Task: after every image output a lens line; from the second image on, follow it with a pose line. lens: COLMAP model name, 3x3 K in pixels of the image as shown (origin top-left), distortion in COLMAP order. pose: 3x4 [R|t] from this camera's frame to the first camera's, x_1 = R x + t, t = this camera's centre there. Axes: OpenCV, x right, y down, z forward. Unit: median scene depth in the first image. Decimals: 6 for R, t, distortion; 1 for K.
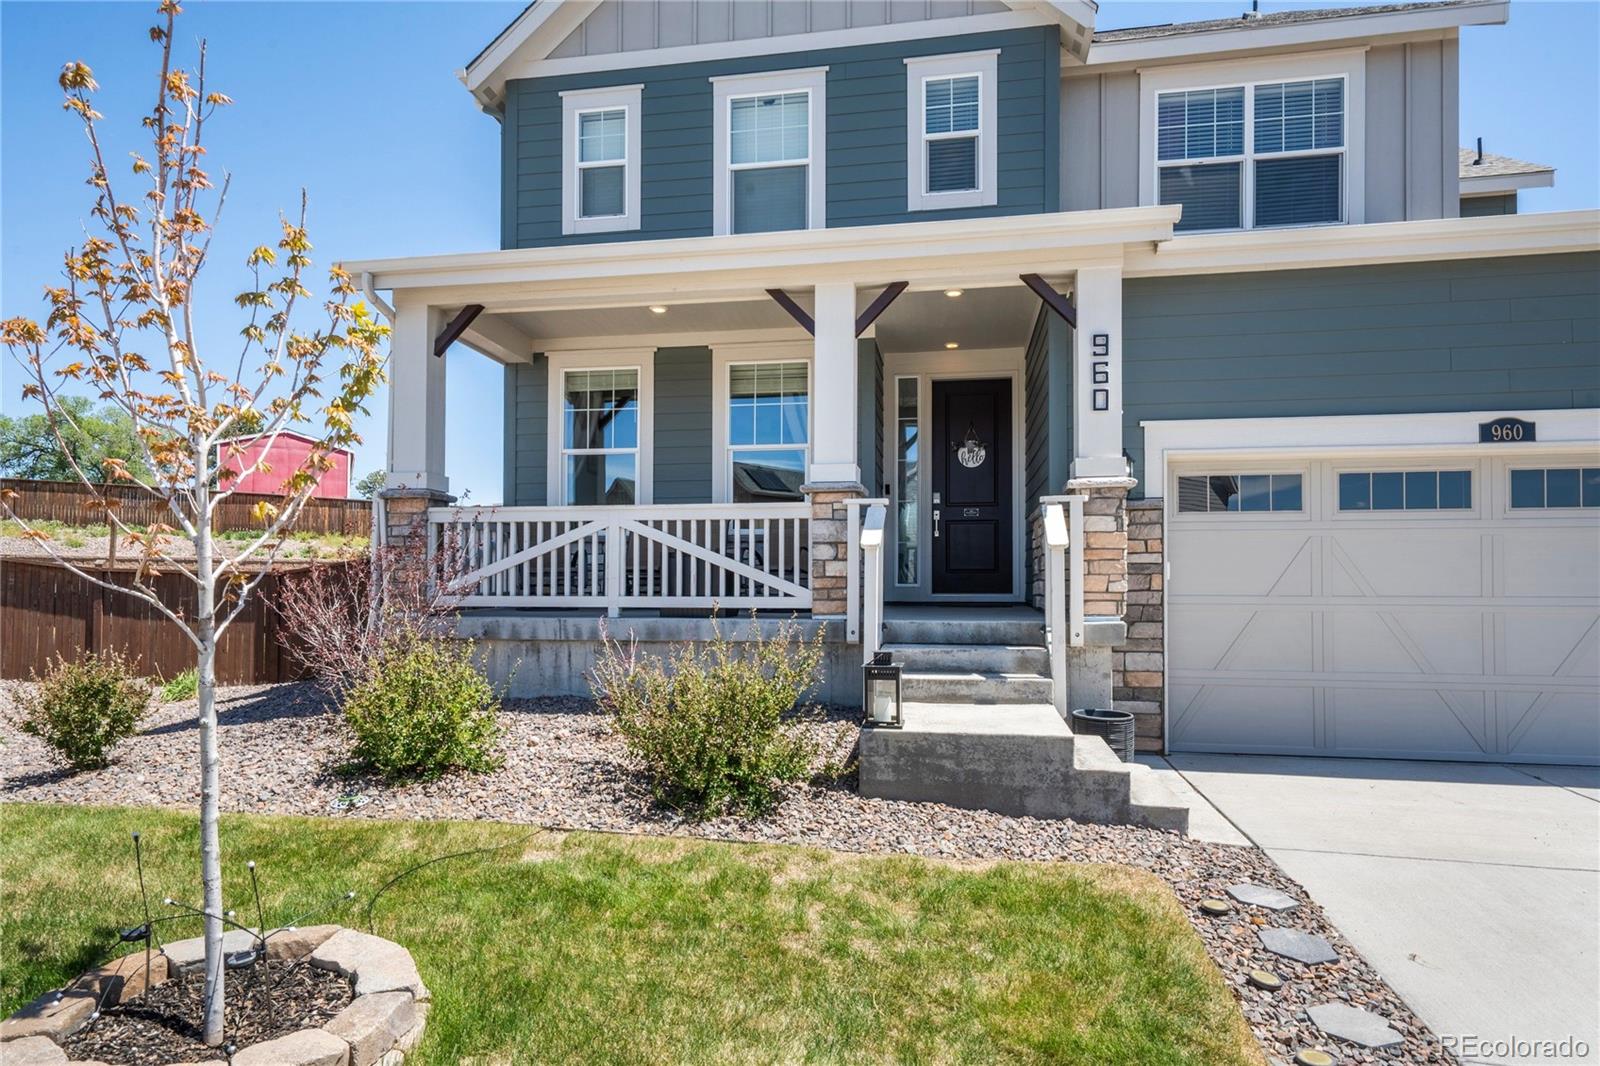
lens RADIAL K [[991.3, 0, 800.0], [0, 991.3, 533.0], [0, 0, 1]] dist [-0.002563, -0.000342]
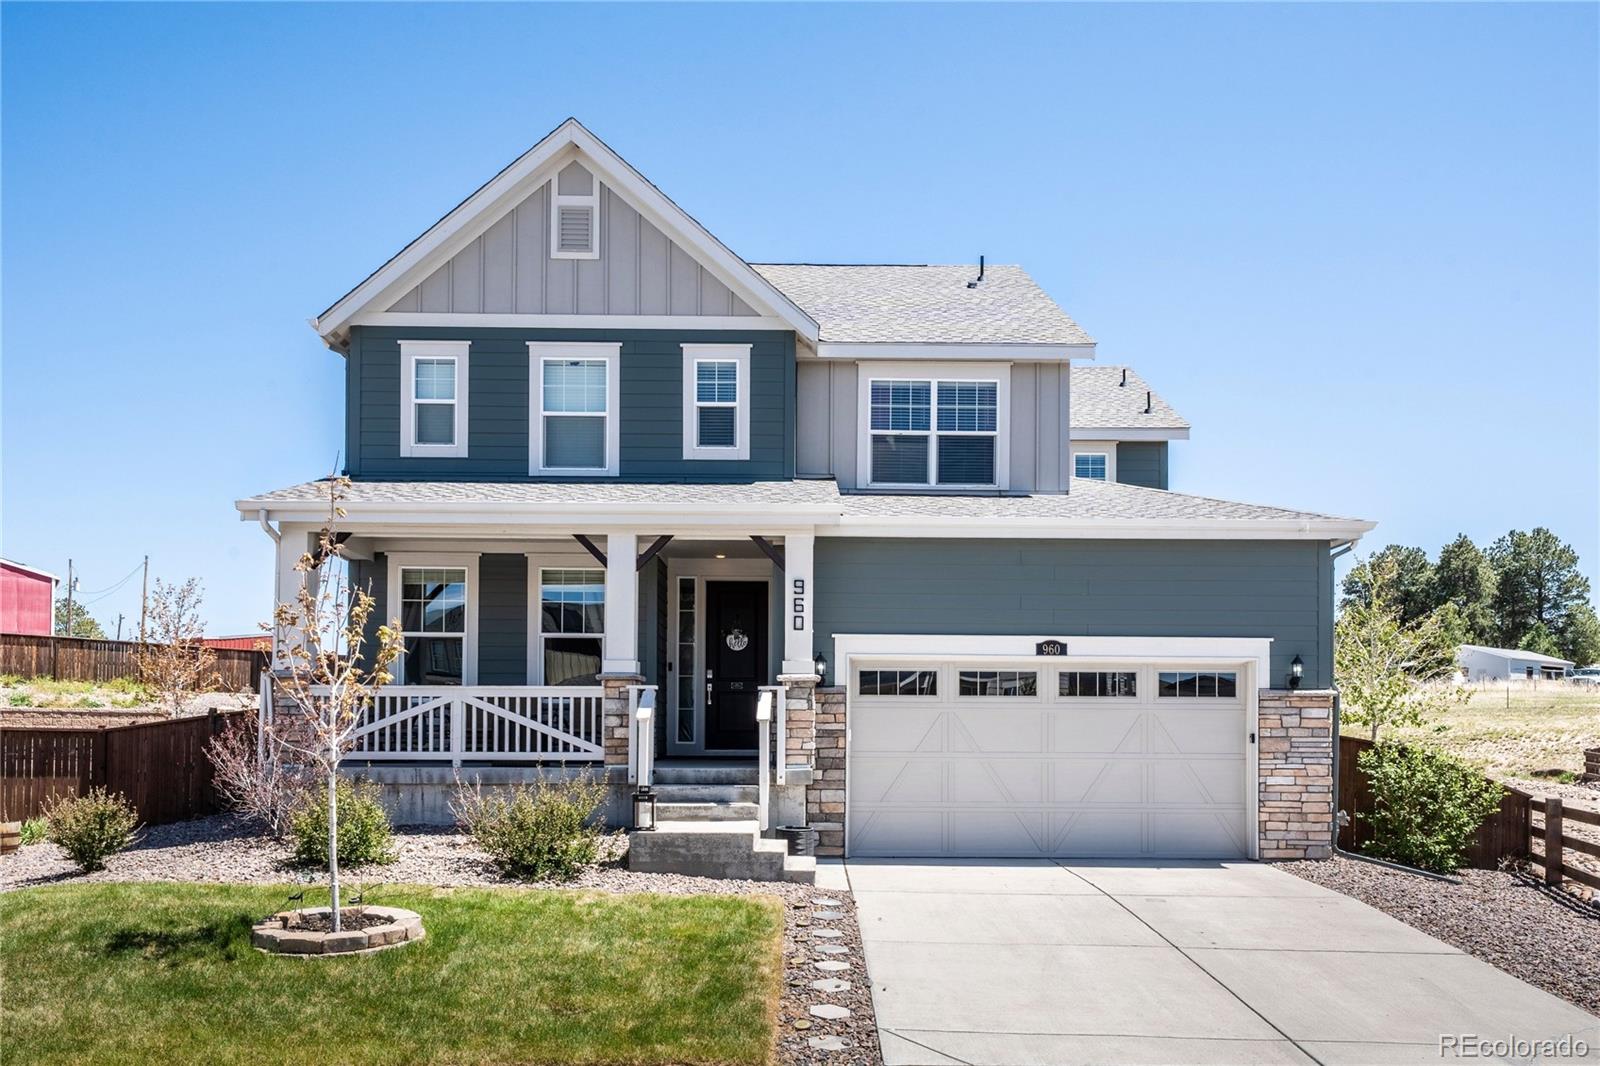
lens RADIAL K [[970.7, 0, 804.1], [0, 970.7, 721.5], [0, 0, 1]] dist [0.020545, -0.000126]
pose [[0.979176, 0.007297, 0.202883, 0.009633], [-0.014068, 0.999390, 0.031951, -0.028401], [-0.202527, -0.034140, 0.978681, -0.424128]]
